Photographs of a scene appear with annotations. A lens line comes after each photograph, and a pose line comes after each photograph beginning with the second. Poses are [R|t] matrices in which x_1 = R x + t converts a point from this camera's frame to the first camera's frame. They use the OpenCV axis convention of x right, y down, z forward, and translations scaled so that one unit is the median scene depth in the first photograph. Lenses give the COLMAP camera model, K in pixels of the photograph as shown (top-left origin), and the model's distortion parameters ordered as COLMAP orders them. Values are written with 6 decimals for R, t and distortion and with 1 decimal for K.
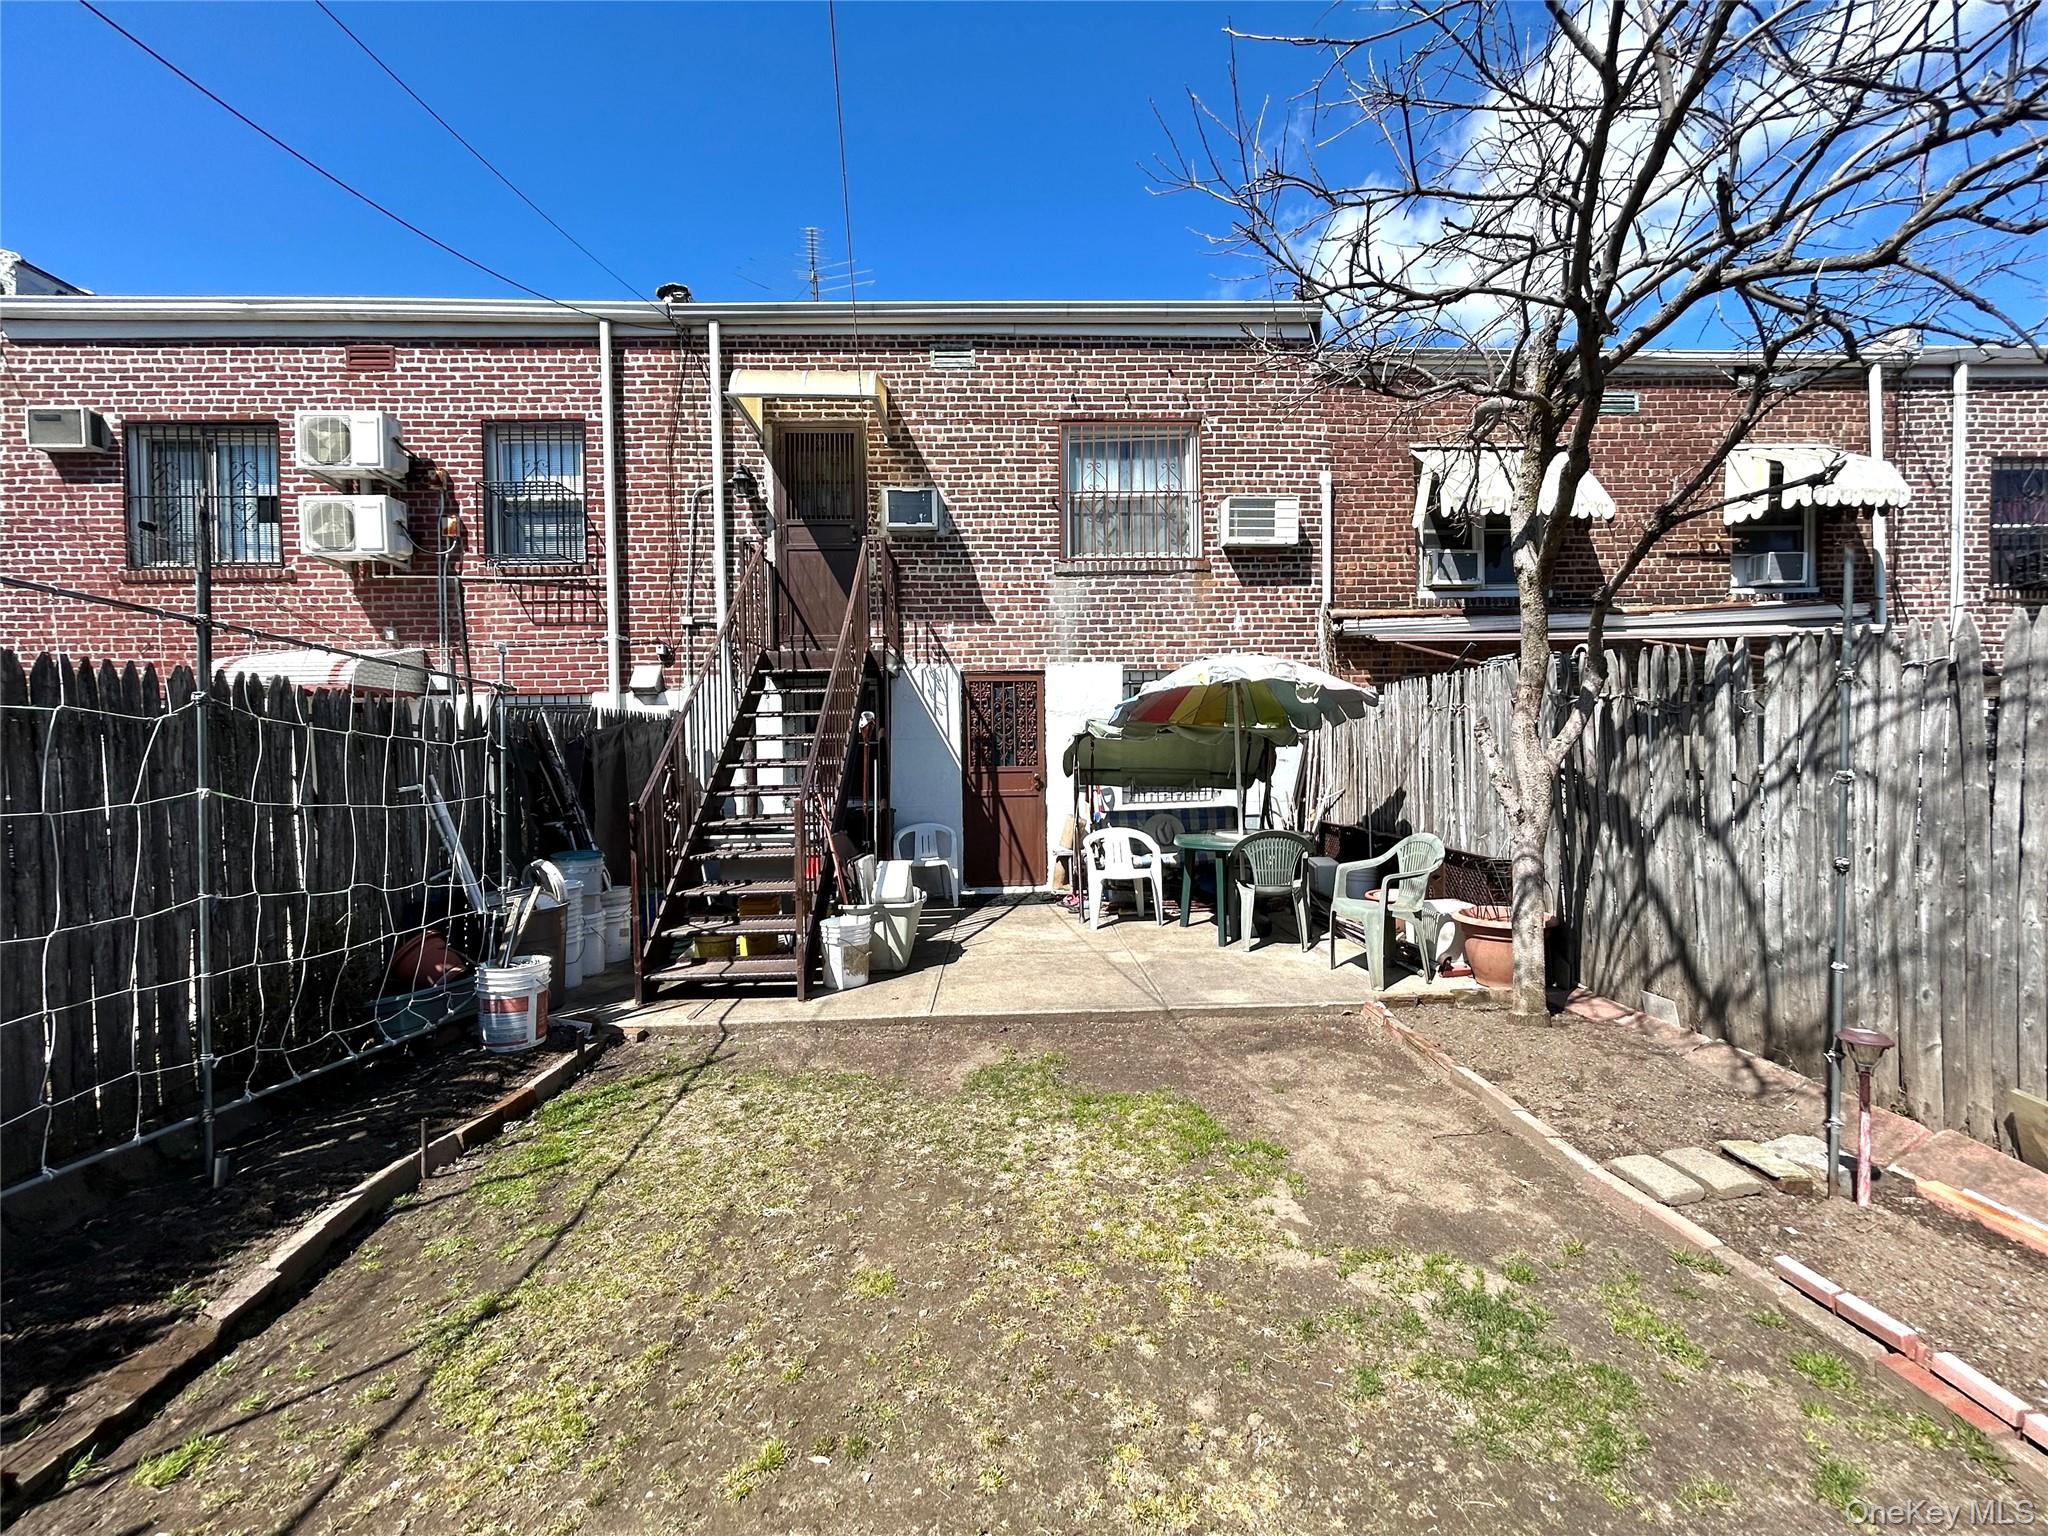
lens RADIAL K [[822.9, 0, 1024.2], [0, 822.9, 766.5], [0, 0, 1]] dist [0.006563, 0.000229]
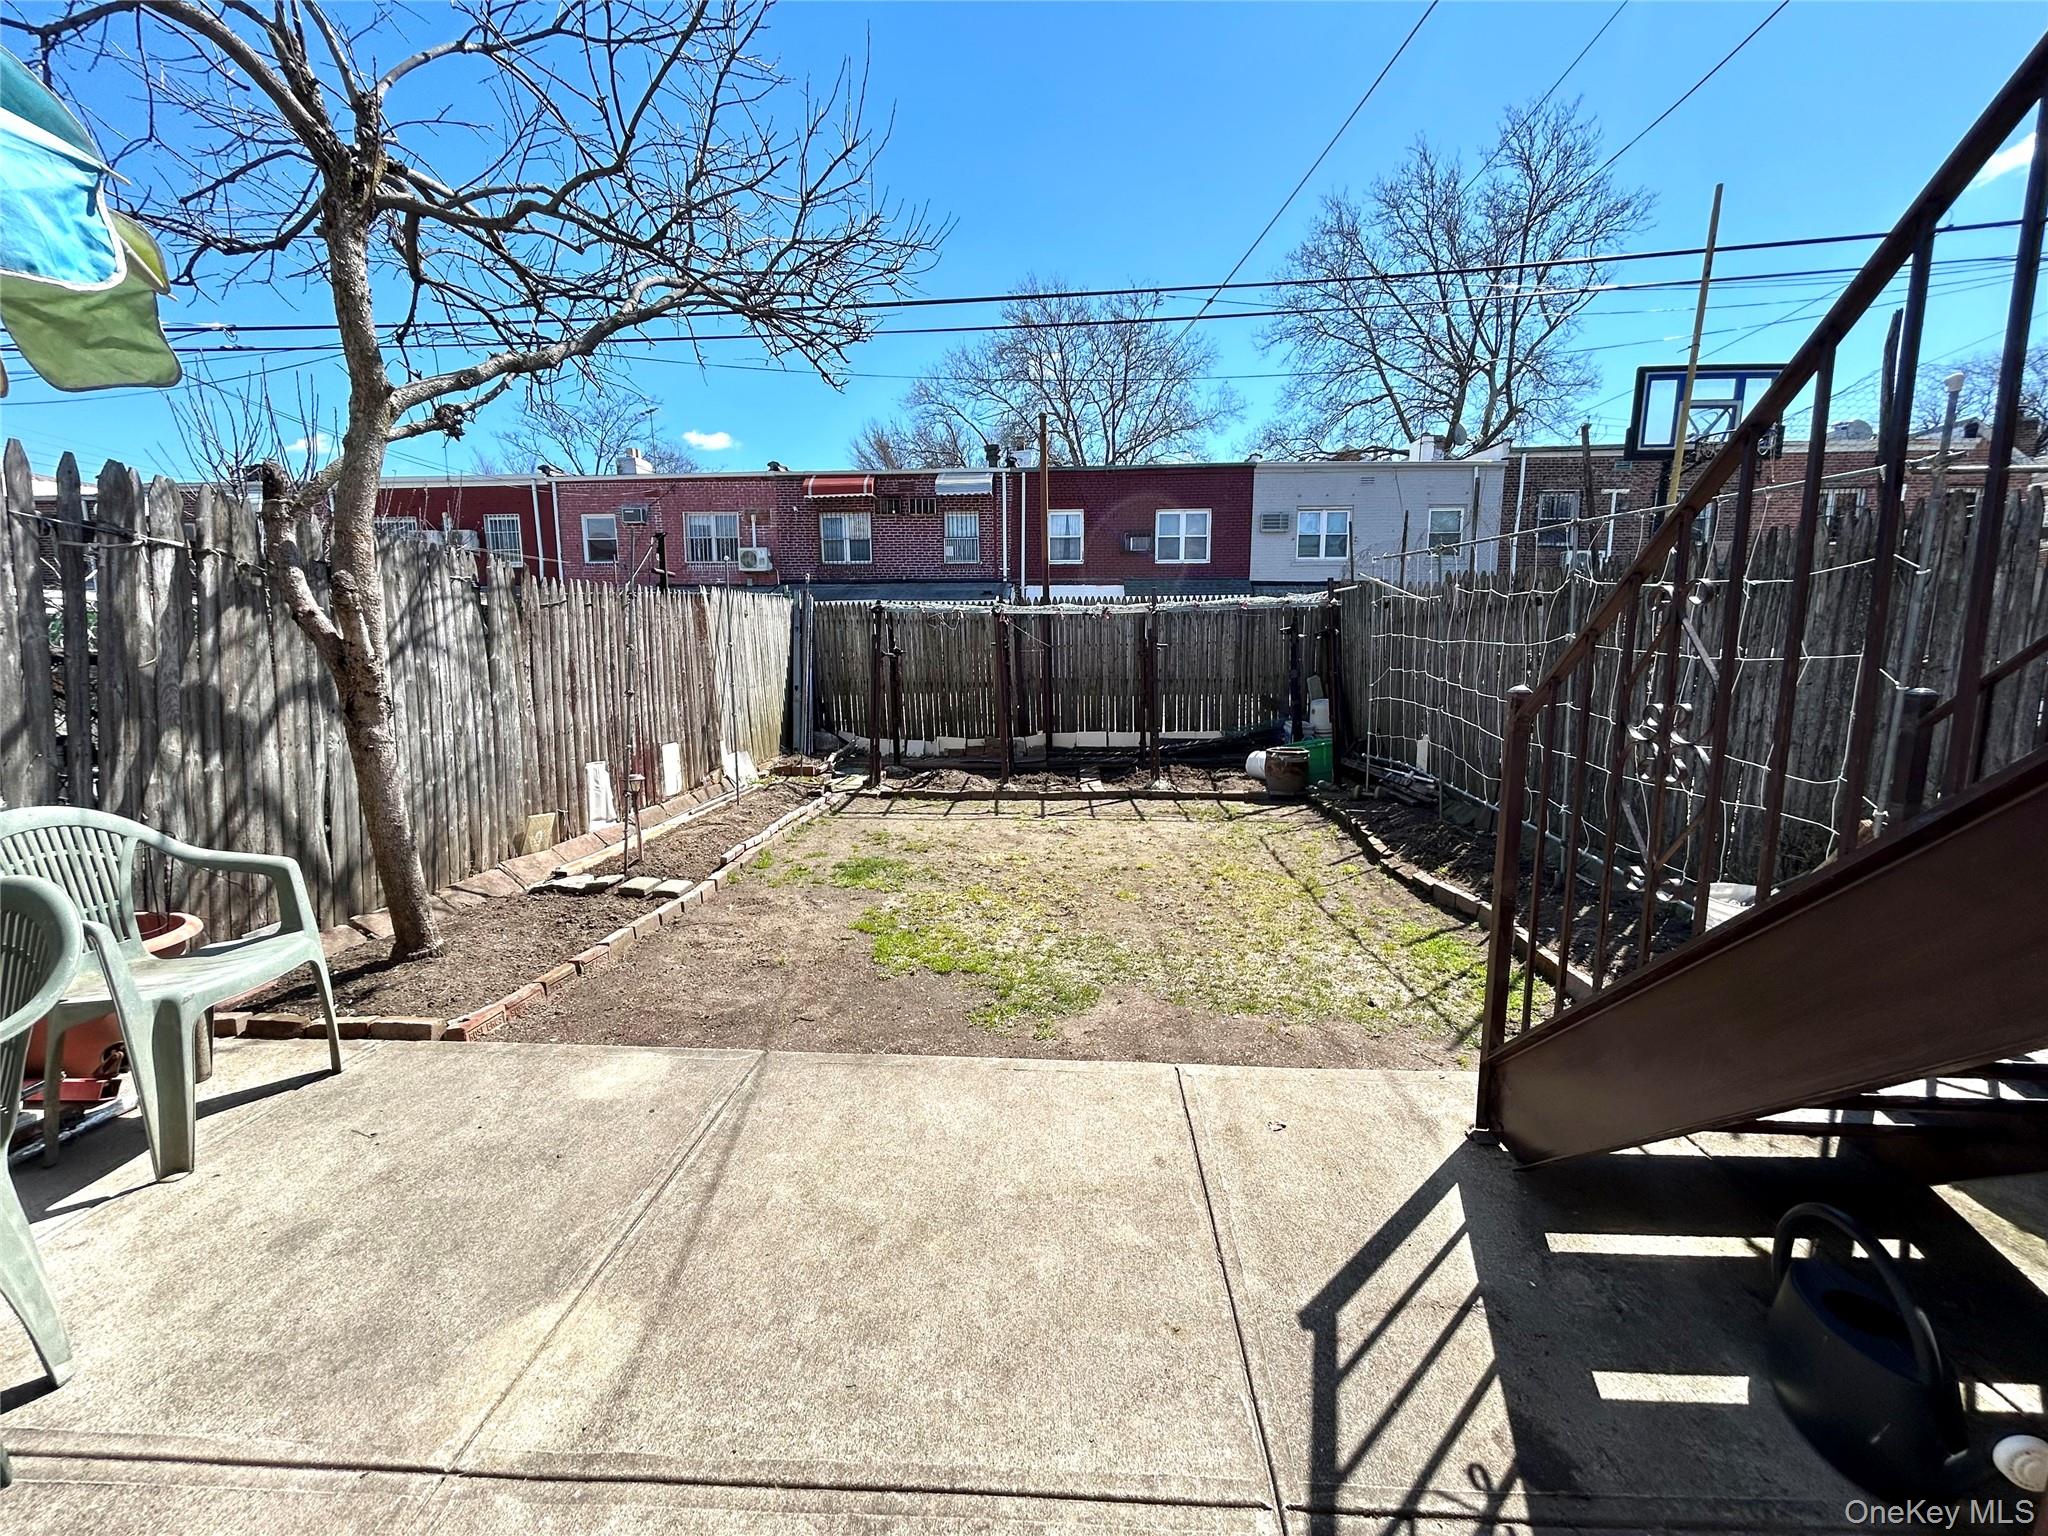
lens RADIAL K [[822.9, 0, 1021.4], [0, 822.9, 747.9], [0, 0, 1]] dist [0.006563, 0.000229]
pose [[-0.995627, 0.002448, 0.093385, -0.069650], [0.014537, 0.991538, 0.128998, 0.005402], [-0.092279, 0.129792, -0.987238, 1.730151]]
